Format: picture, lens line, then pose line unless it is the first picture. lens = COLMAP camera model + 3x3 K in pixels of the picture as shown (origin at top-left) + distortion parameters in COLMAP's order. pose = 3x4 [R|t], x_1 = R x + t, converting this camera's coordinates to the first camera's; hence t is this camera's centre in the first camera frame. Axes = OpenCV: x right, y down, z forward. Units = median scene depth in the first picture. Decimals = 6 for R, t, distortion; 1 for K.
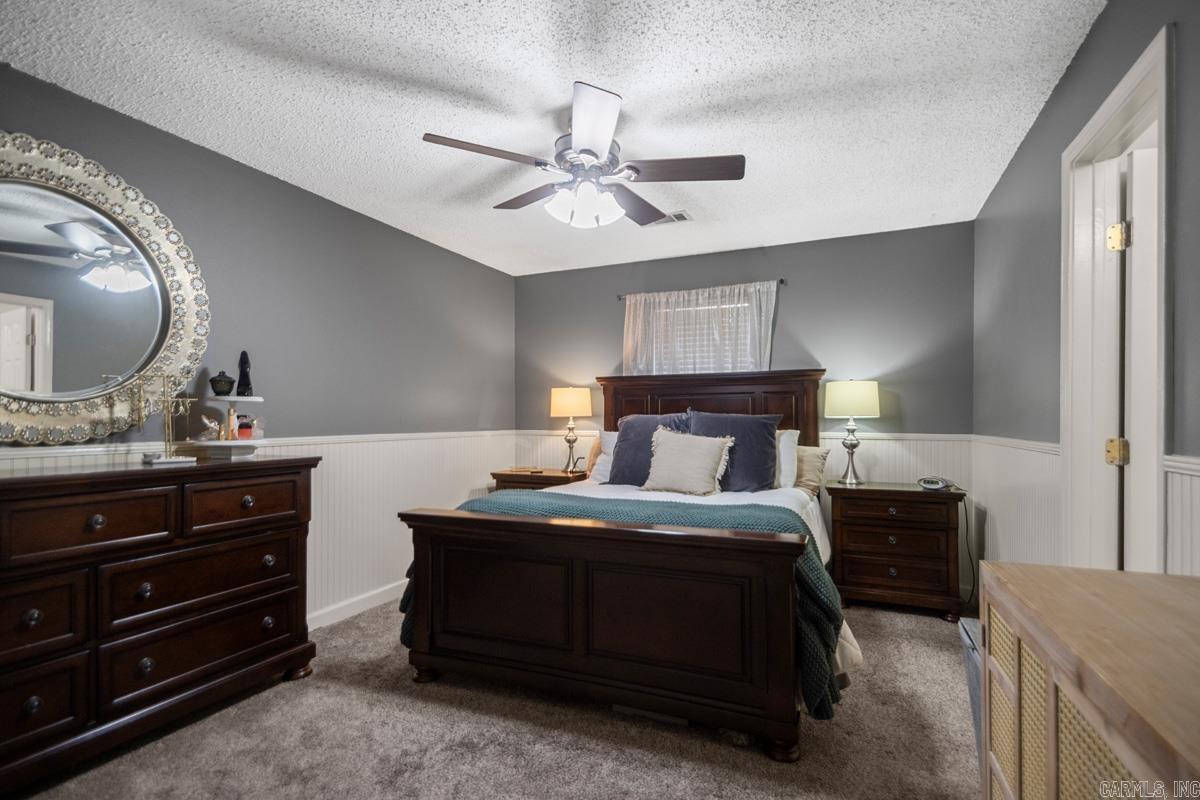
lens RADIAL K [[551.2, 0, 609.4], [0, 551.2, 406.0], [0, 0, 1]] dist [0.038924, -0.017390]
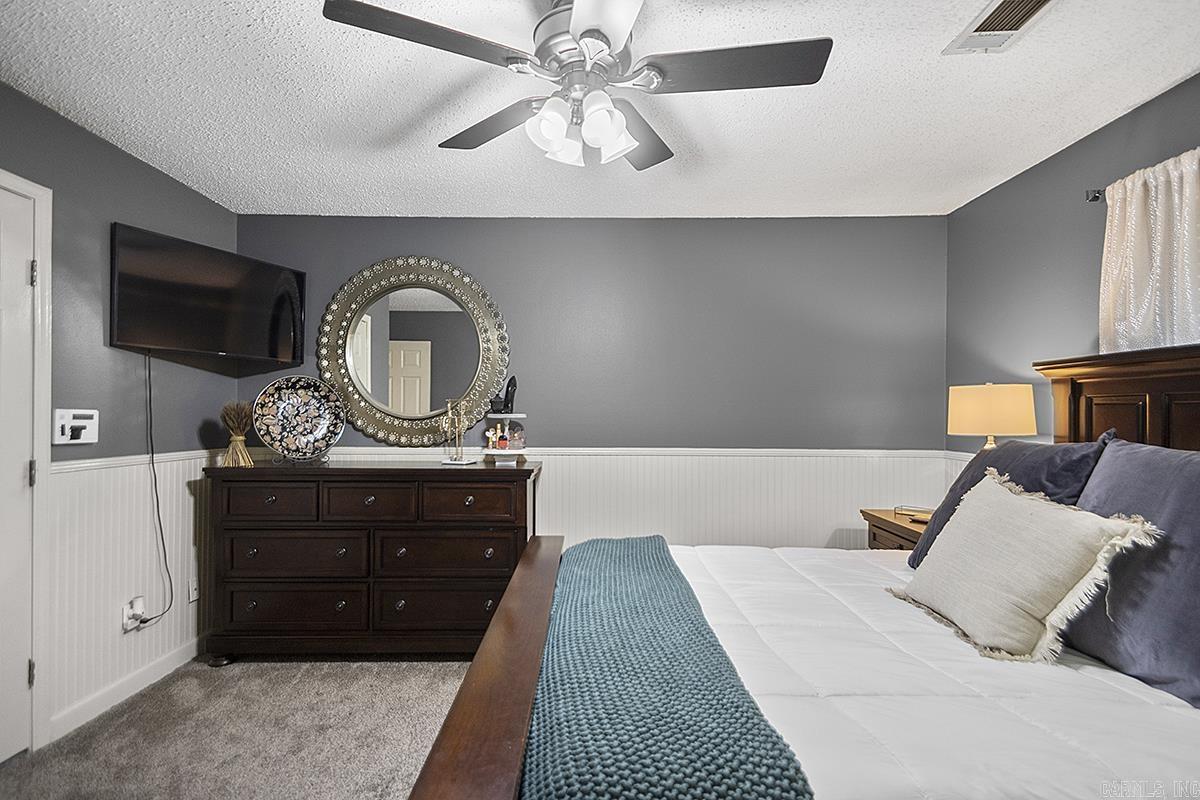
lens RADIAL K [[558.2, 0, 603.7], [0, 558.2, 418.5], [0, 0, 1]] dist [0.041028, -0.019748]
pose [[0.430763, 0.011480, -0.902392, 0.407975], [0.009364, 0.999808, 0.017189, -0.018255], [0.902417, -0.015854, 0.430573, 0.552132]]
